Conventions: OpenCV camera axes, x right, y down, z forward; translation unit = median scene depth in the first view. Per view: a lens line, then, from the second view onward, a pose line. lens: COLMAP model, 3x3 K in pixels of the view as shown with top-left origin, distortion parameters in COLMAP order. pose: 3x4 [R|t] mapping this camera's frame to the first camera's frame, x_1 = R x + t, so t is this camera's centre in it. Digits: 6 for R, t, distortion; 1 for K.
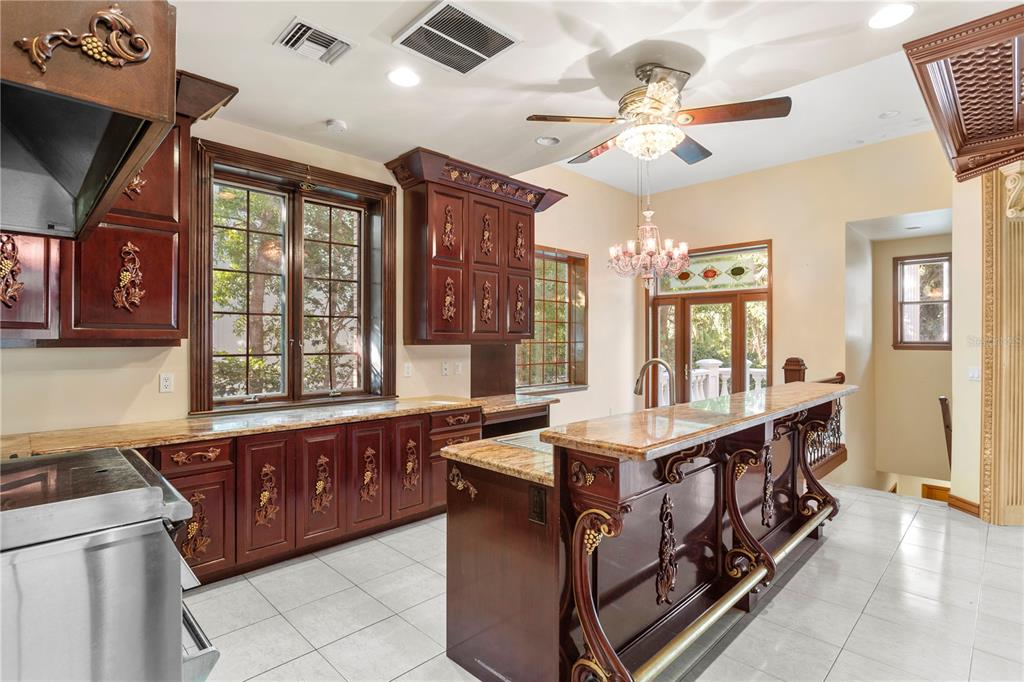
lens RADIAL K [[502.3, 0, 518.2], [0, 502.3, 334.0], [0, 0, 1]] dist [0.003218, 0.001577]
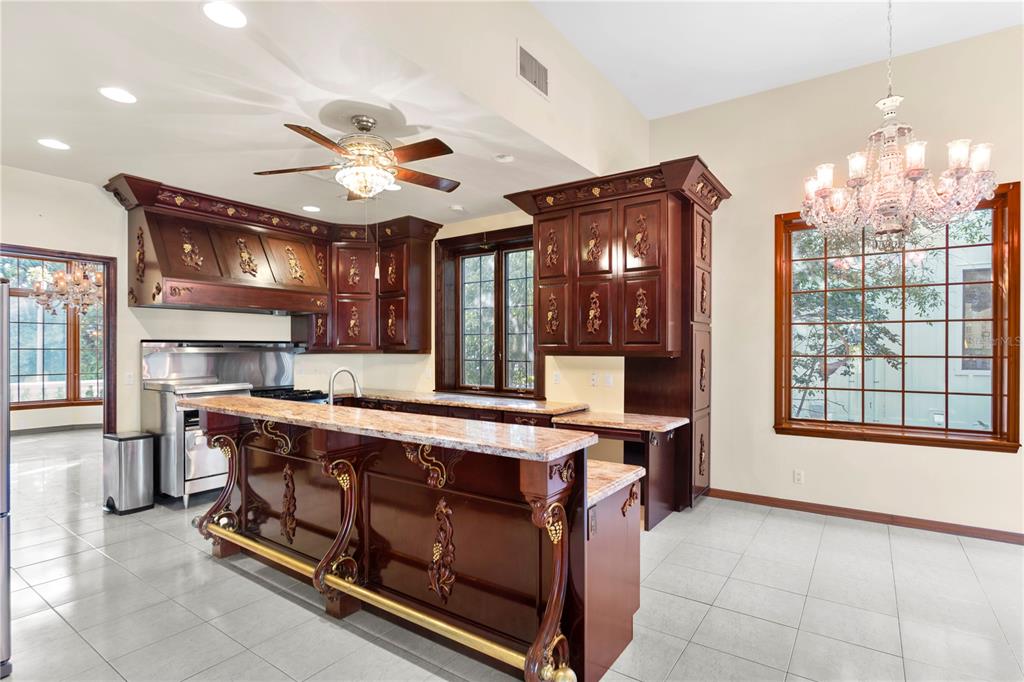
lens RADIAL K [[507.1, 0, 515.4], [0, 507.1, 356.3], [0, 0, 1]] dist [0.000649, 0.000267]
pose [[0.167733, 0.002373, -0.985830, 0.870318], [0.004709, 0.999984, 0.003208, 0.016620], [0.985821, -0.005180, 0.167719, 0.667140]]
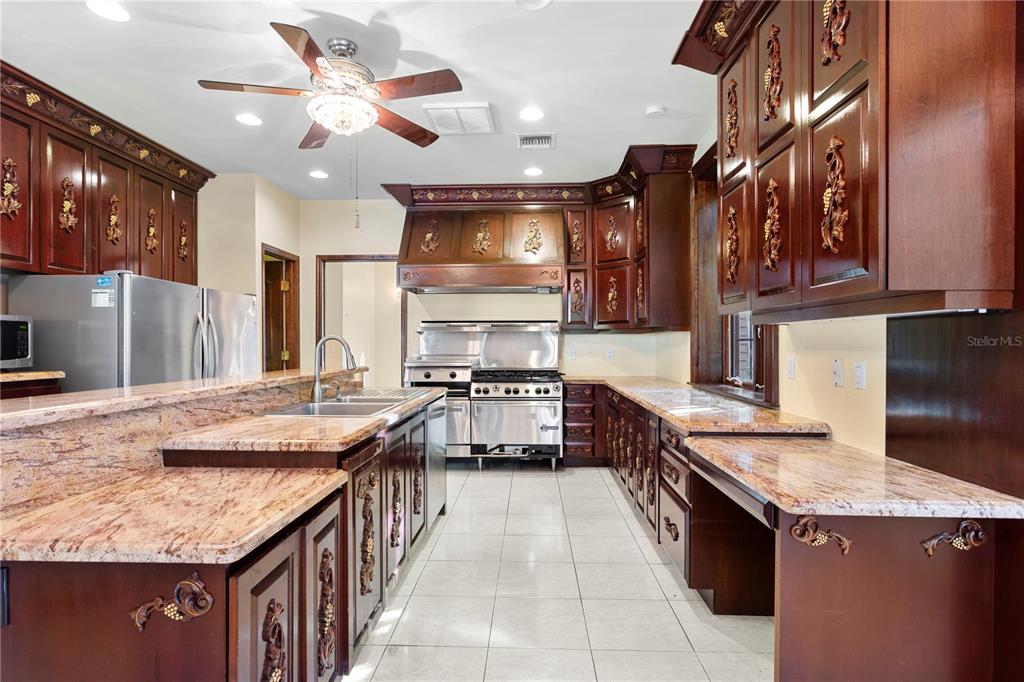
lens RADIAL K [[517.9, 0, 514.9], [0, 517.9, 343.7], [0, 0, 1]] dist [-0.009815, 0.002196]
pose [[-0.733591, -0.000811, -0.679591, 0.410442], [0.004460, 0.999972, -0.006008, 0.043541], [0.679577, -0.007439, -0.733567, 1.149666]]
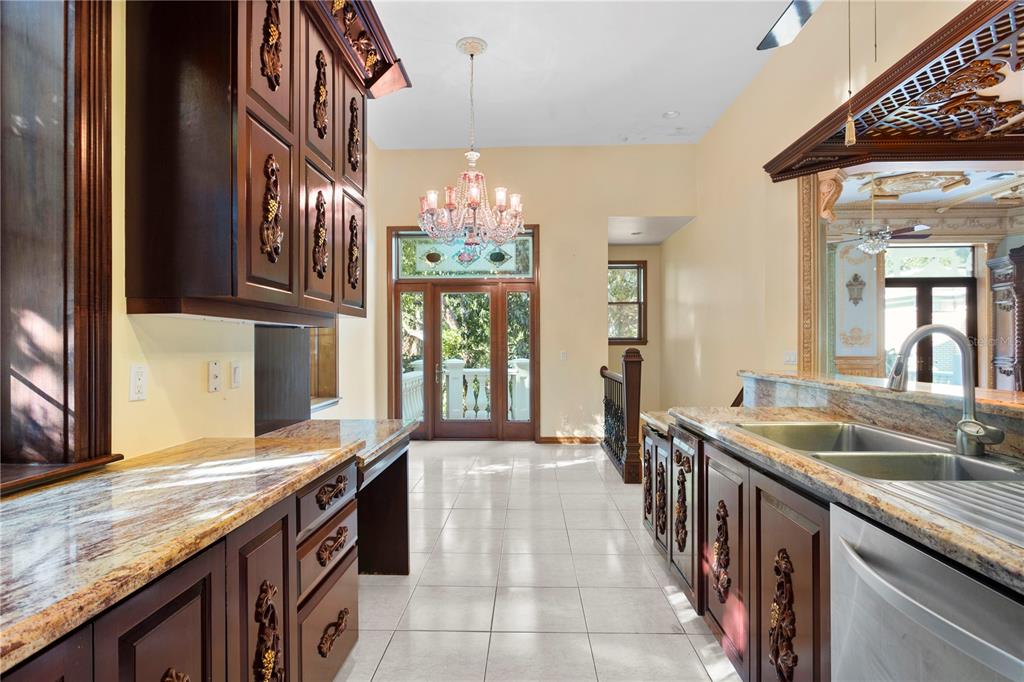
lens RADIAL K [[517.9, 0, 514.9], [0, 517.9, 343.7], [0, 0, 1]] dist [-0.009815, 0.002196]
pose [[0.730975, -0.000779, 0.682404, -0.260402], [-0.003368, 0.999983, 0.004749, 0.038349], [-0.682396, -0.005769, 0.730960, 0.502265]]
